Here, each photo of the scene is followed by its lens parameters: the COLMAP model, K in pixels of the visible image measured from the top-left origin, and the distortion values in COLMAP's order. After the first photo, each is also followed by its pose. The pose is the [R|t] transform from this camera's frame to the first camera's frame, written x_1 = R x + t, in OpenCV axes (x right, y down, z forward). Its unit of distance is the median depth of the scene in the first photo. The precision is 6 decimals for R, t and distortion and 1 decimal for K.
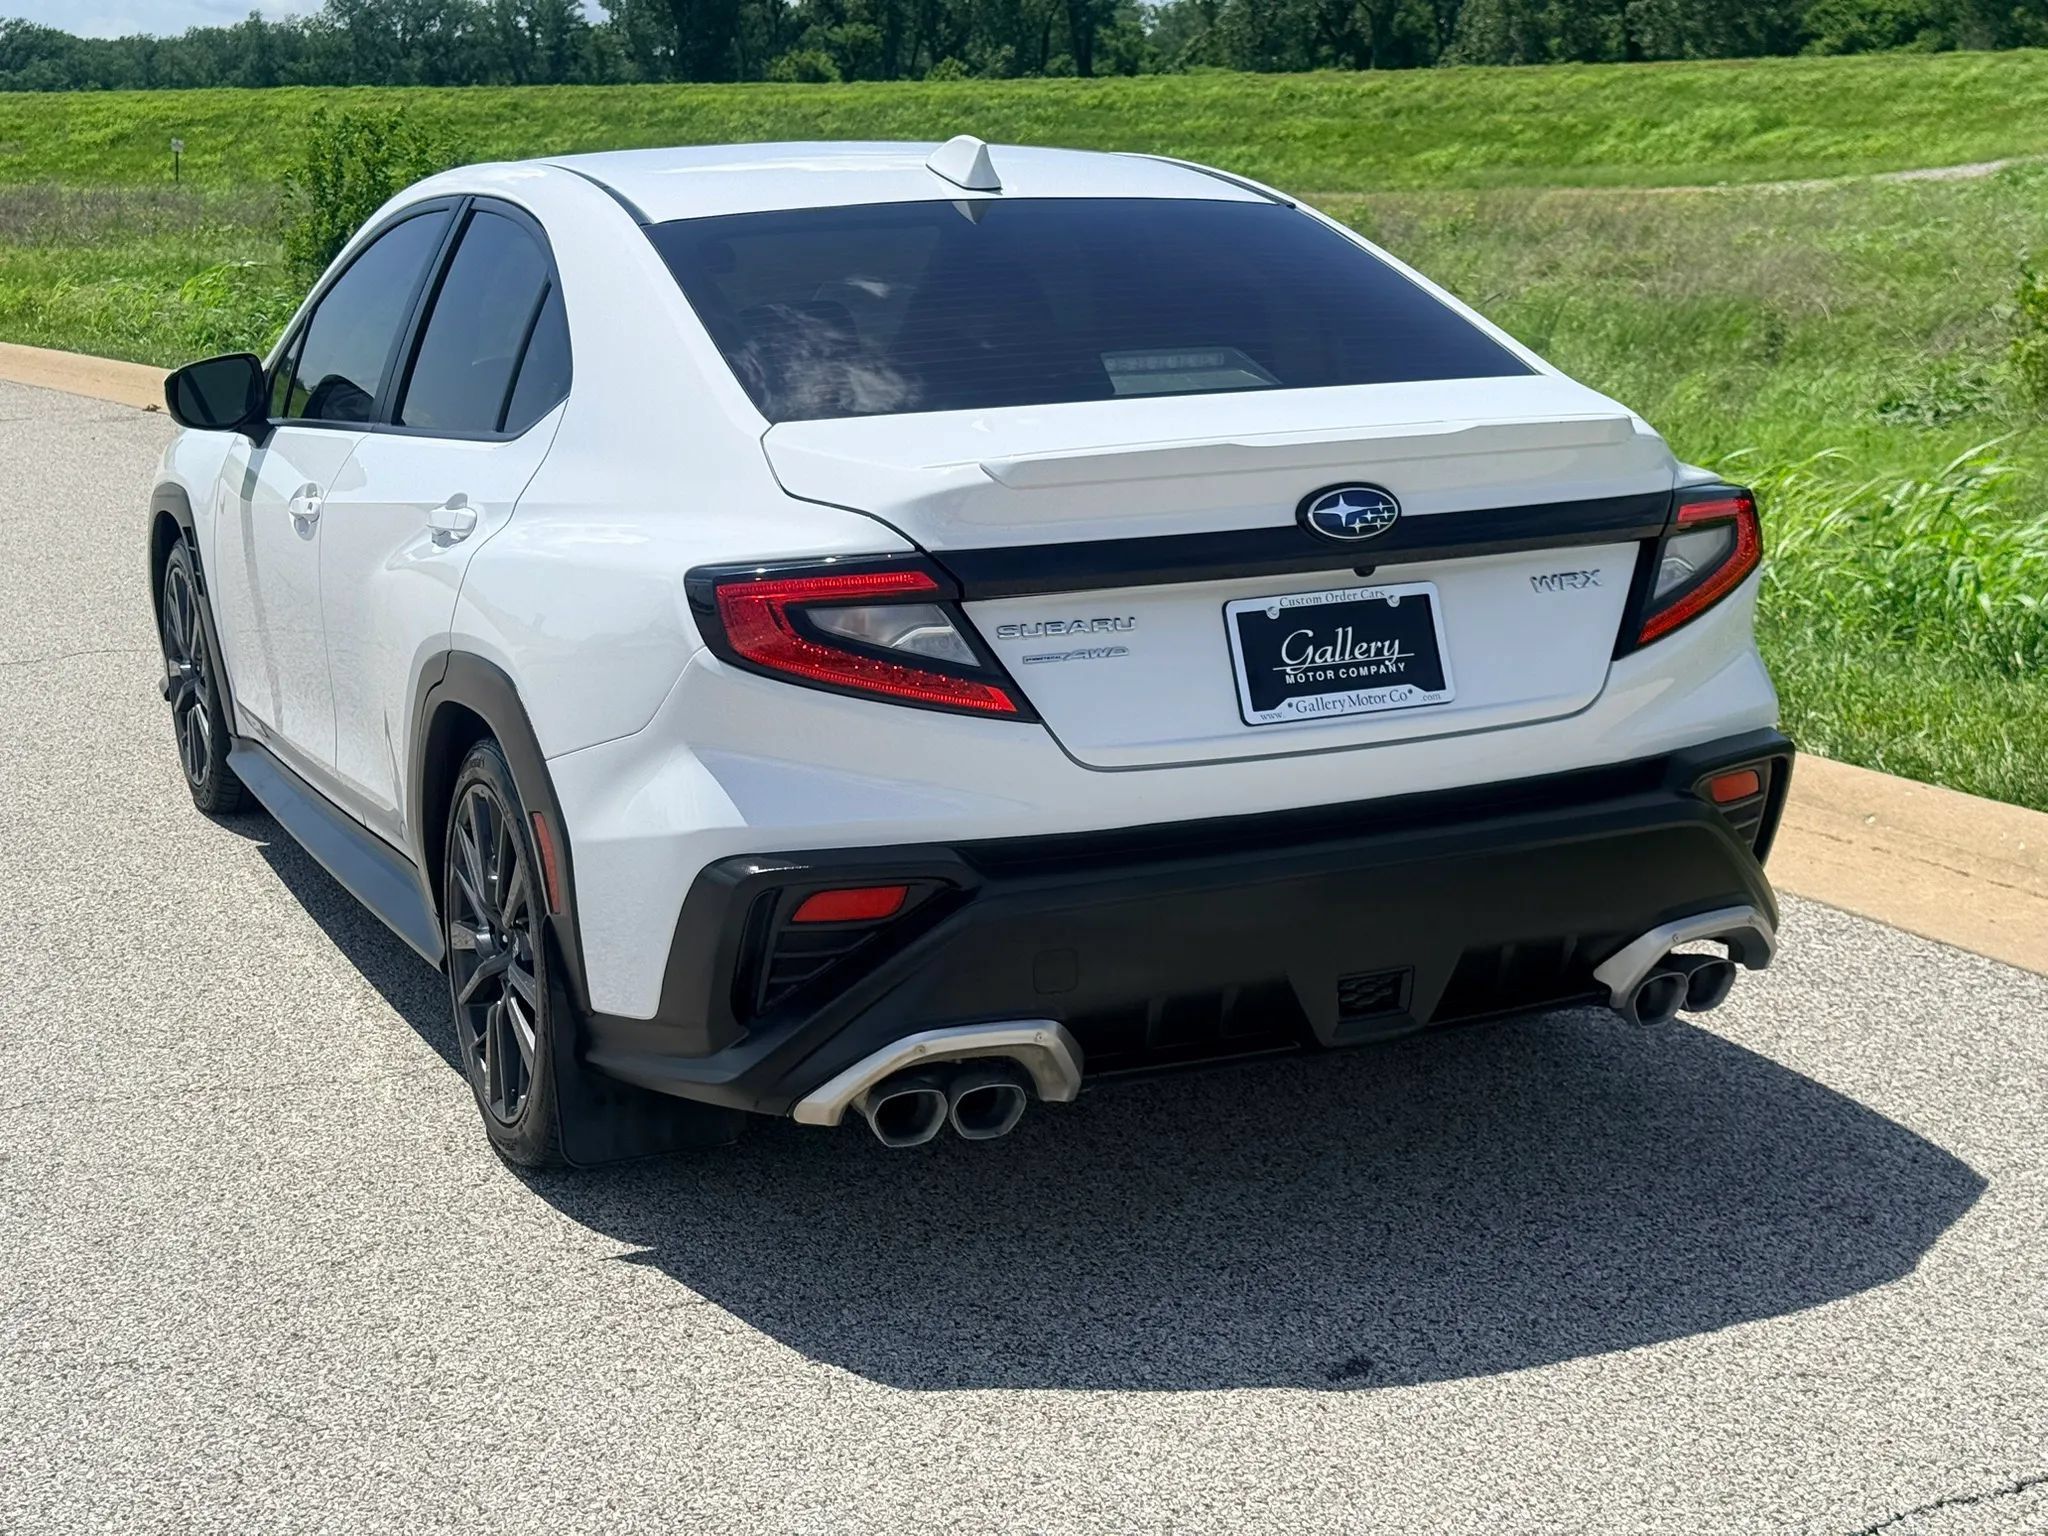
lens RADIAL K [[2838.1, 0, 1014.2], [0, 2838.1, 775.4], [0, 0, 1]] dist [0.120542, 0.000000]
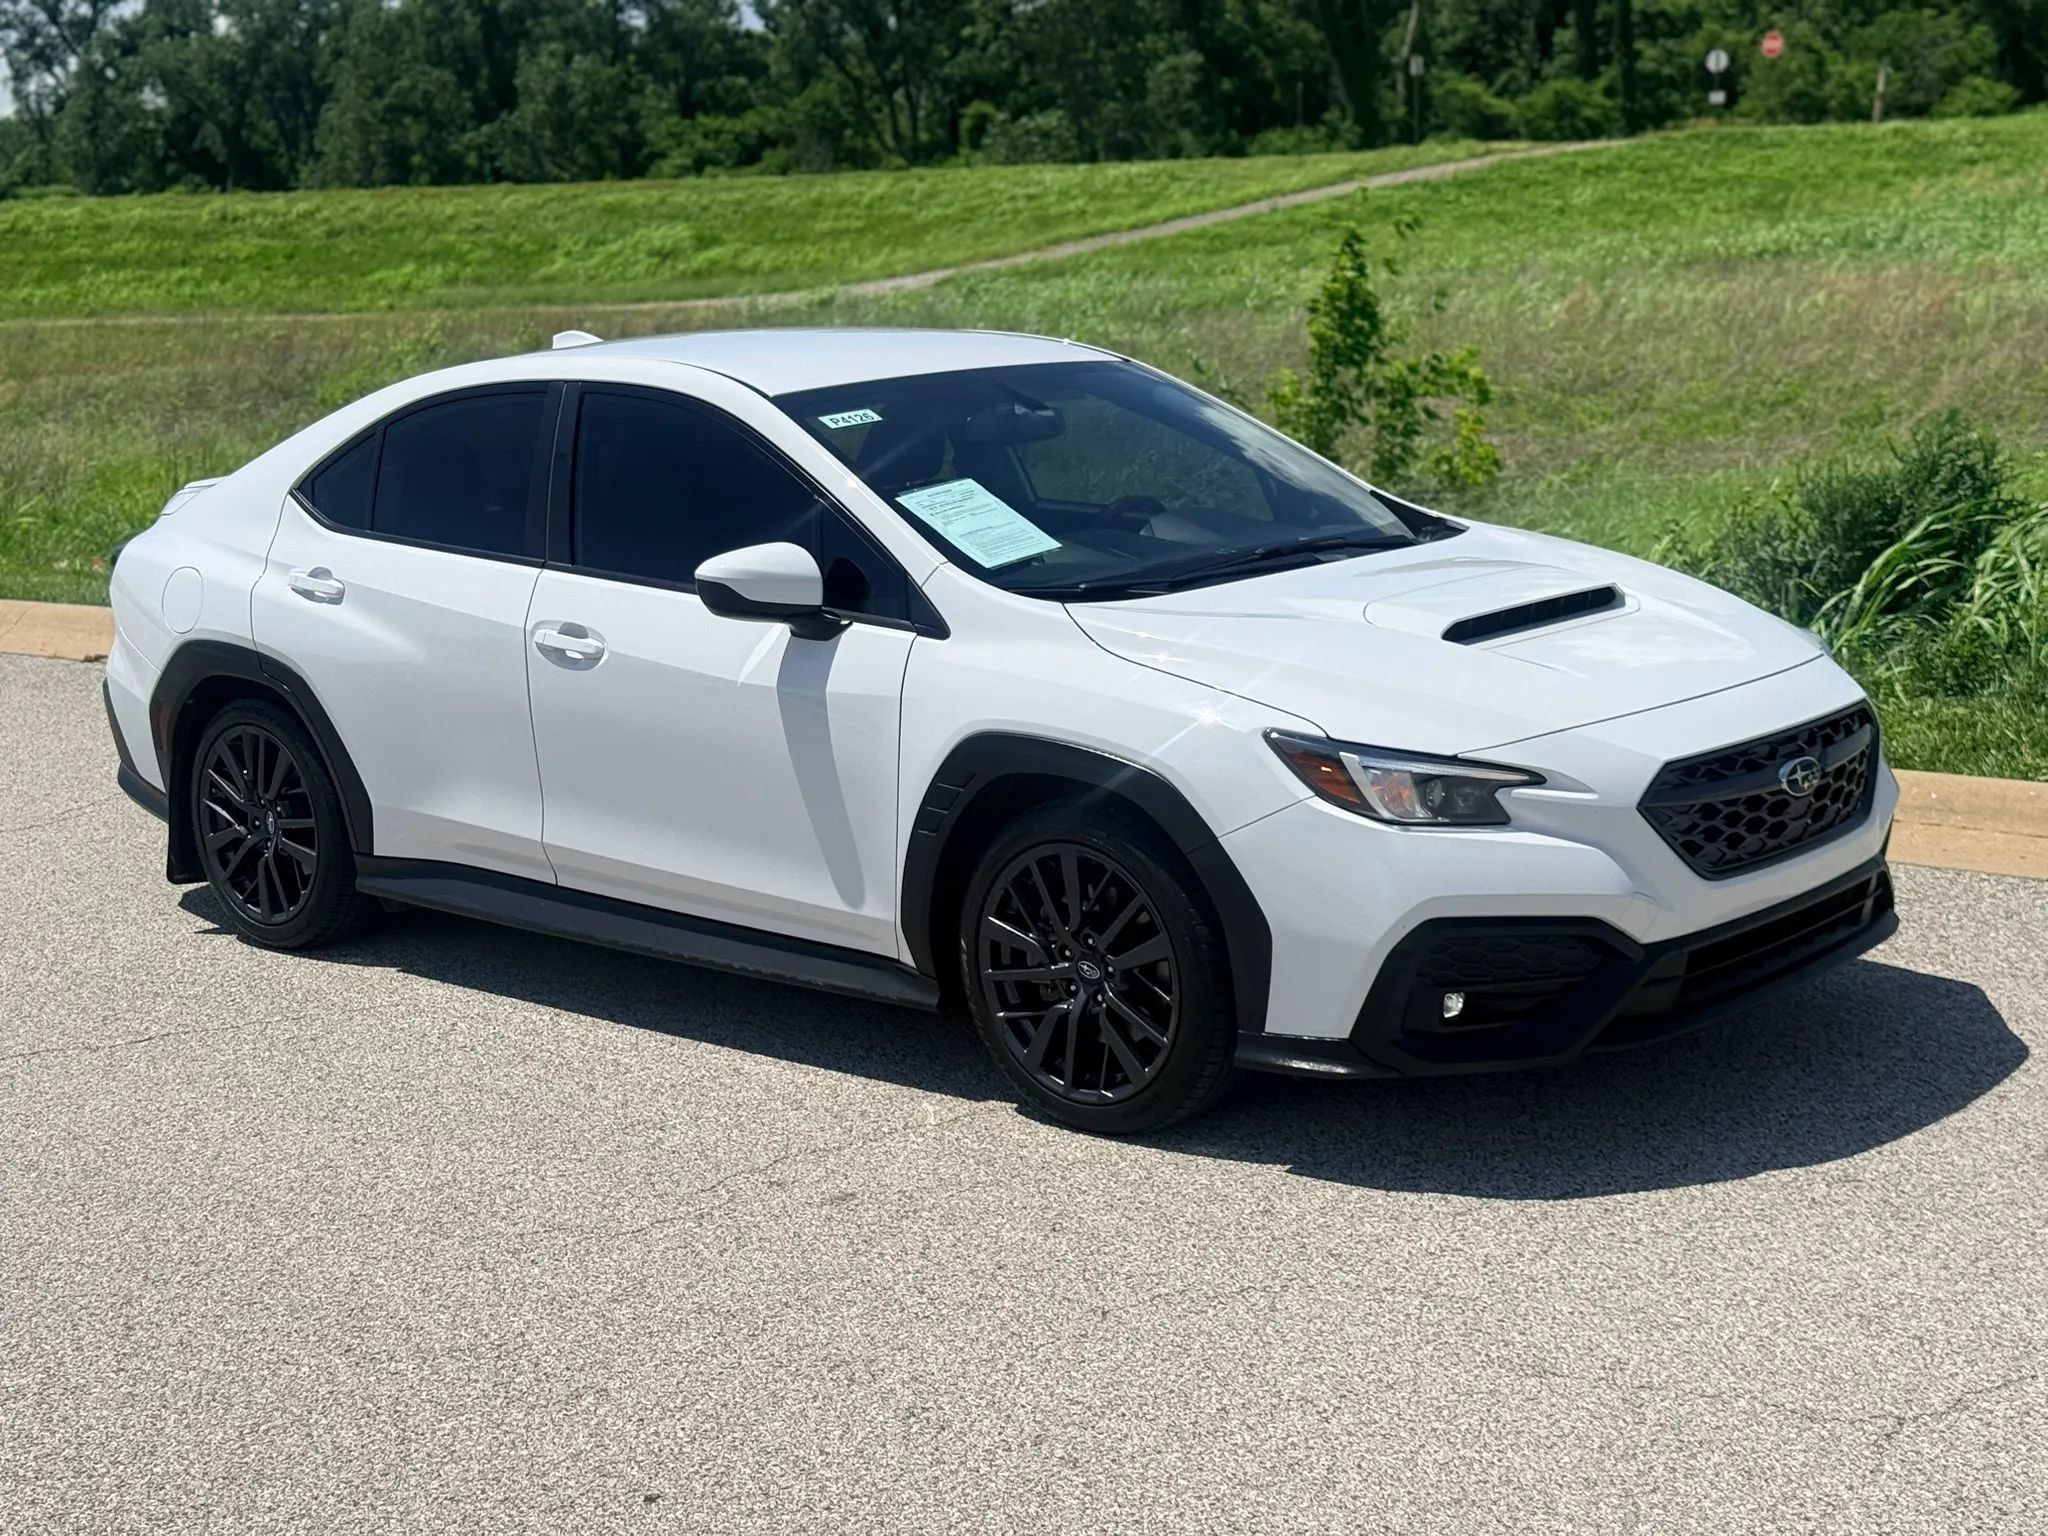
lens RADIAL K [[2838.1, 0, 1021.3], [0, 2838.1, 776.5], [0, 0, 1]] dist [0.120542, 0.000000]
pose [[0.925888, -0.097674, 0.364954, -0.766408], [0.111127, 0.993678, -0.015987, -0.011748], [-0.361085, 0.055359, 0.930888, -0.234708]]
